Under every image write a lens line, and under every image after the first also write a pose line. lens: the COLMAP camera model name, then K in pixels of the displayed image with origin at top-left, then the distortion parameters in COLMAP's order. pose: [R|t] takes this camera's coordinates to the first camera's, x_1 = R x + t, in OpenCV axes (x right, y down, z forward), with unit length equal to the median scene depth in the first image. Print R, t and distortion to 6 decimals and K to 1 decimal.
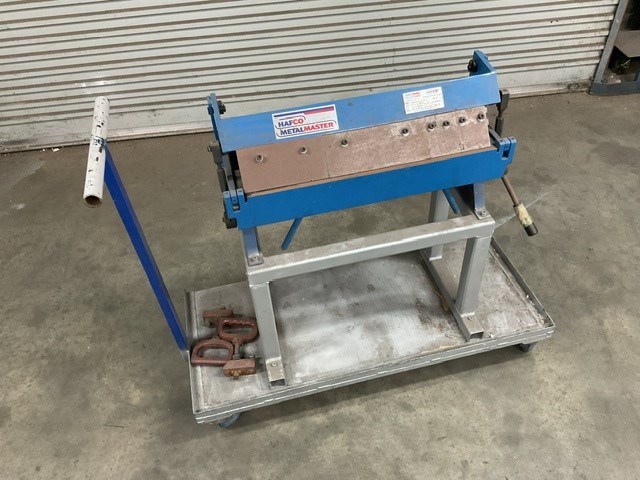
lens RADIAL K [[530.0, 0, 318.9], [0, 530.0, 237.9], [0, 0, 1]] dist [0.054109, -0.099713]
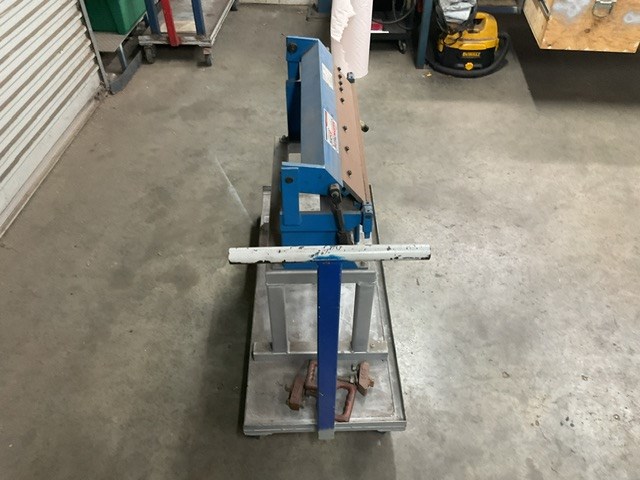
lens RADIAL K [[530.0, 0, 318.9], [0, 530.0, 237.9], [0, 0, 1]] dist [0.054109, -0.099713]
pose [[0.211173, -0.649116, 0.730790, -0.619509], [0.671885, 0.639411, 0.373797, -0.316606], [-0.709913, 0.412071, 0.571158, 0.286803]]
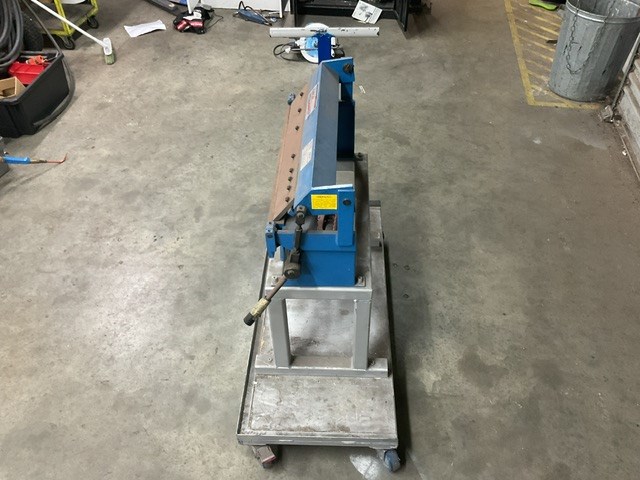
lens RADIAL K [[538.9, 0, 320.2], [0, 538.9, 226.3], [0, 0, 1]] dist [0.091039, -0.177193]
pose [[-0.270658, 0.691703, -0.669545, 0.679846], [-0.641769, 0.388762, 0.661057, -0.626311], [0.717549, 0.608614, 0.338692, 0.455188]]
